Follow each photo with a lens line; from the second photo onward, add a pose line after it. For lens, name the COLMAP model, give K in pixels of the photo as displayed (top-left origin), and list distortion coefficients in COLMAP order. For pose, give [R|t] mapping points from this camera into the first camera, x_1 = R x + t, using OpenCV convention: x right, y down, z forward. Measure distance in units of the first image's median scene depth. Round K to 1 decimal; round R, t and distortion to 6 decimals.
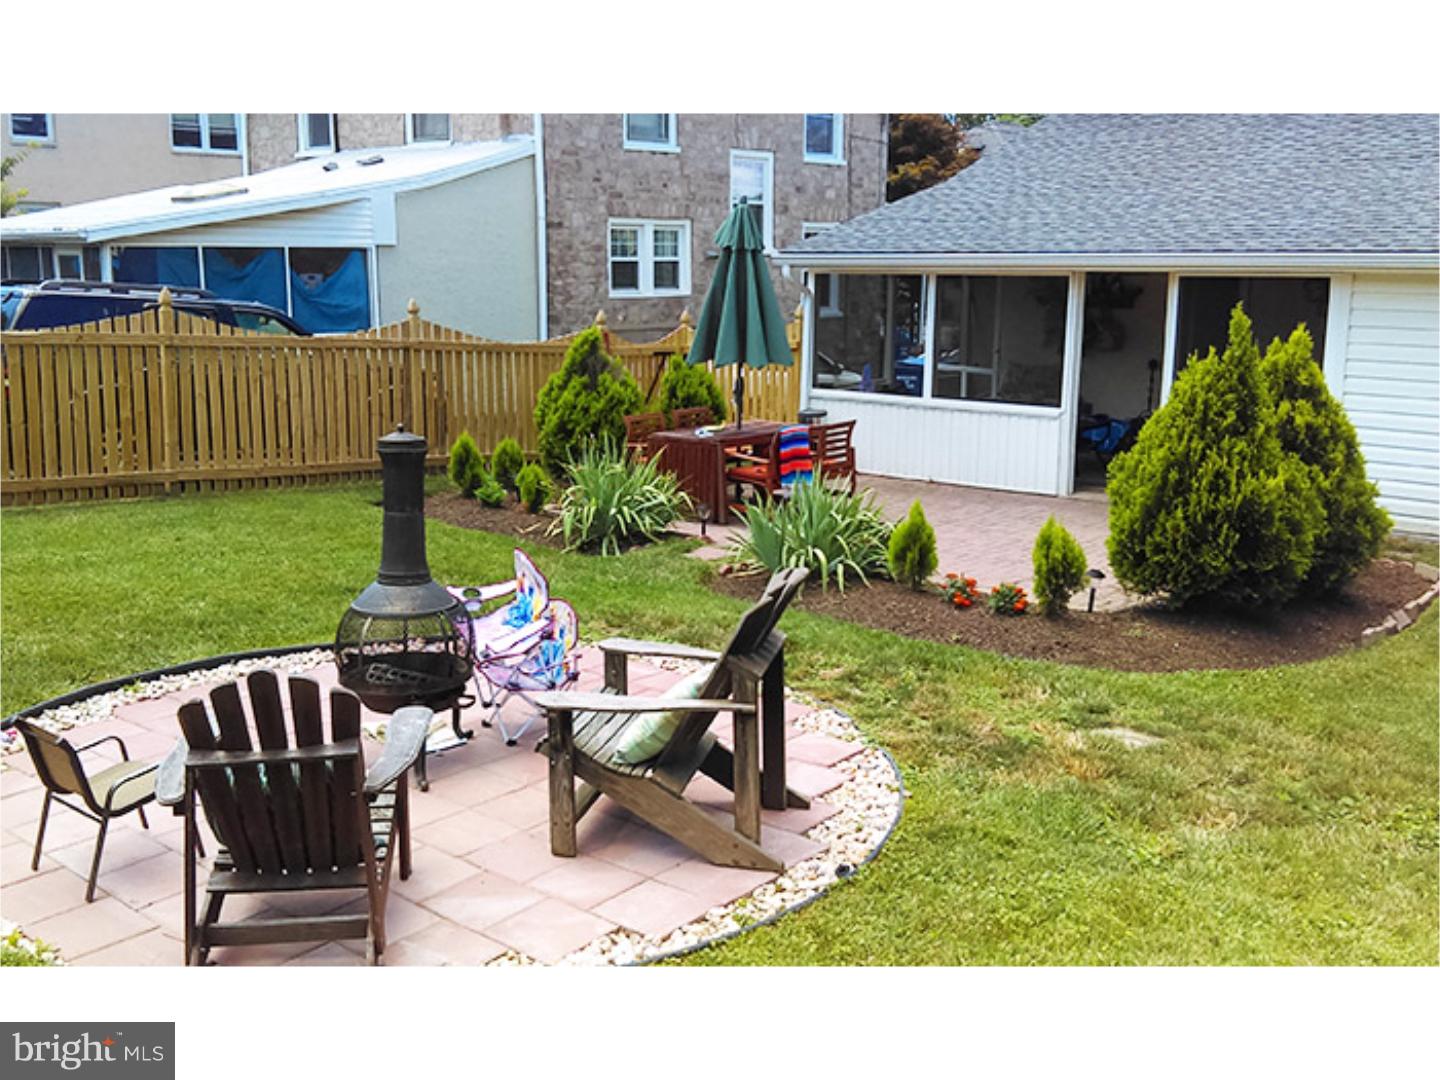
lens RADIAL K [[1344.1, 0, 720.0], [0, 1344.1, 540.0], [0, 0, 1]] dist [0.004089, 0.004590]
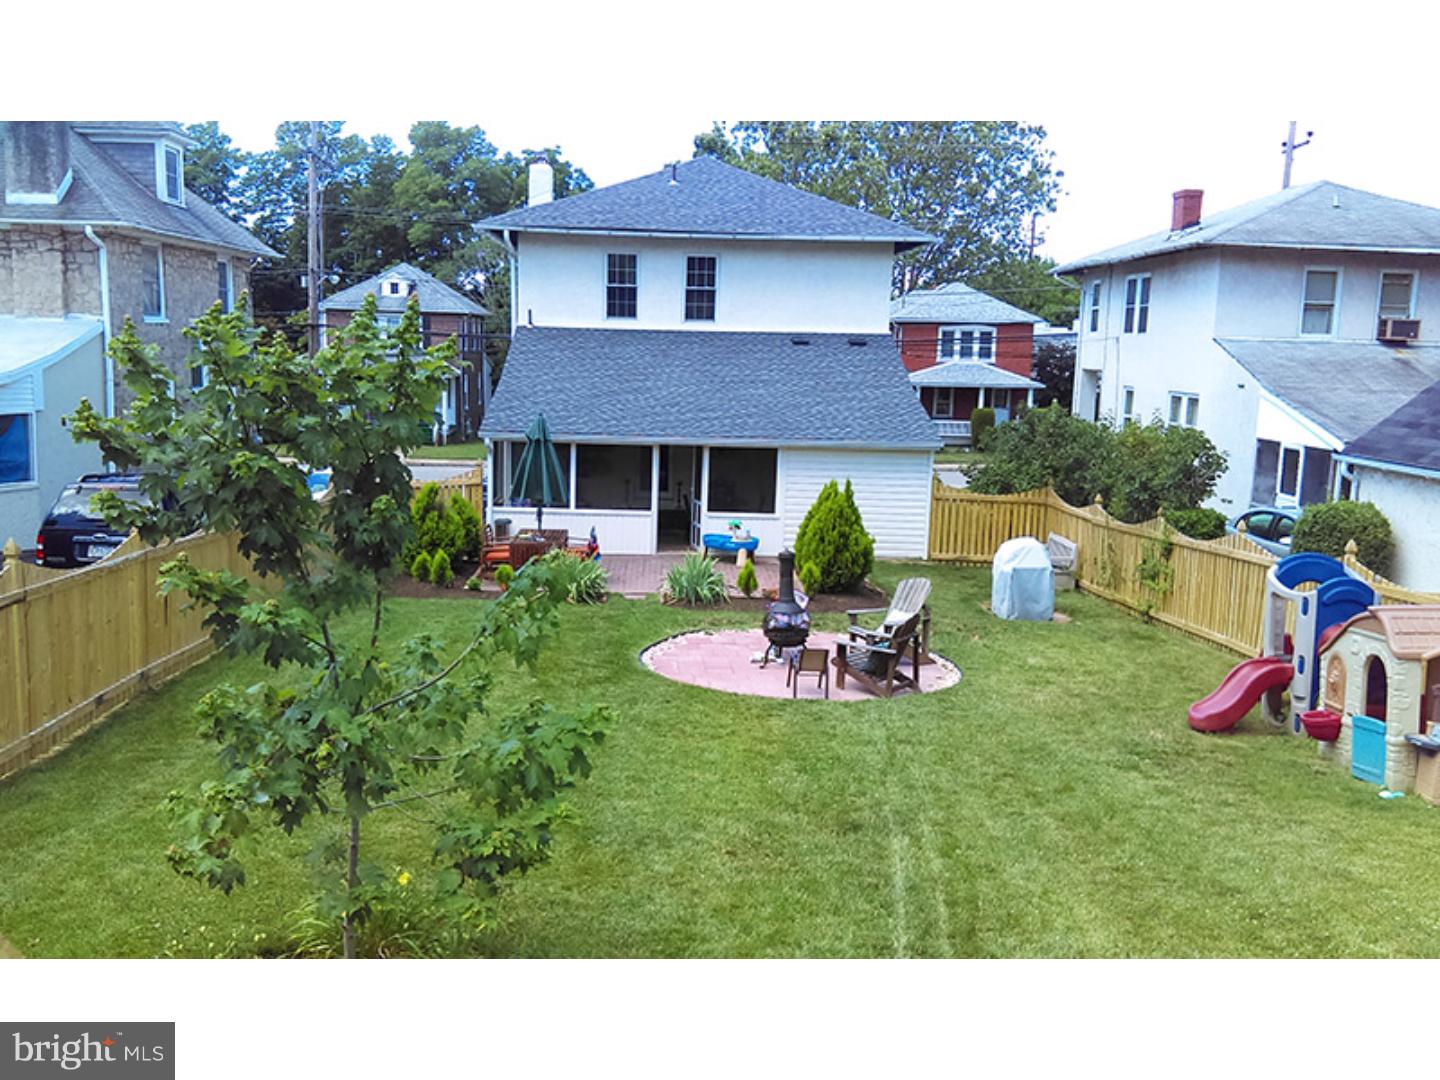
lens RADIAL K [[1121.6, 0, 720.0], [0, 1121.6, 540.0], [0, 0, 1]] dist [-0.003490, -0.001904]
pose [[0.738727, -0.089987, 0.667970, -0.492265], [0.114453, 0.993402, 0.007251, -0.034201], [-0.664216, 0.071094, 0.744153, -0.190558]]
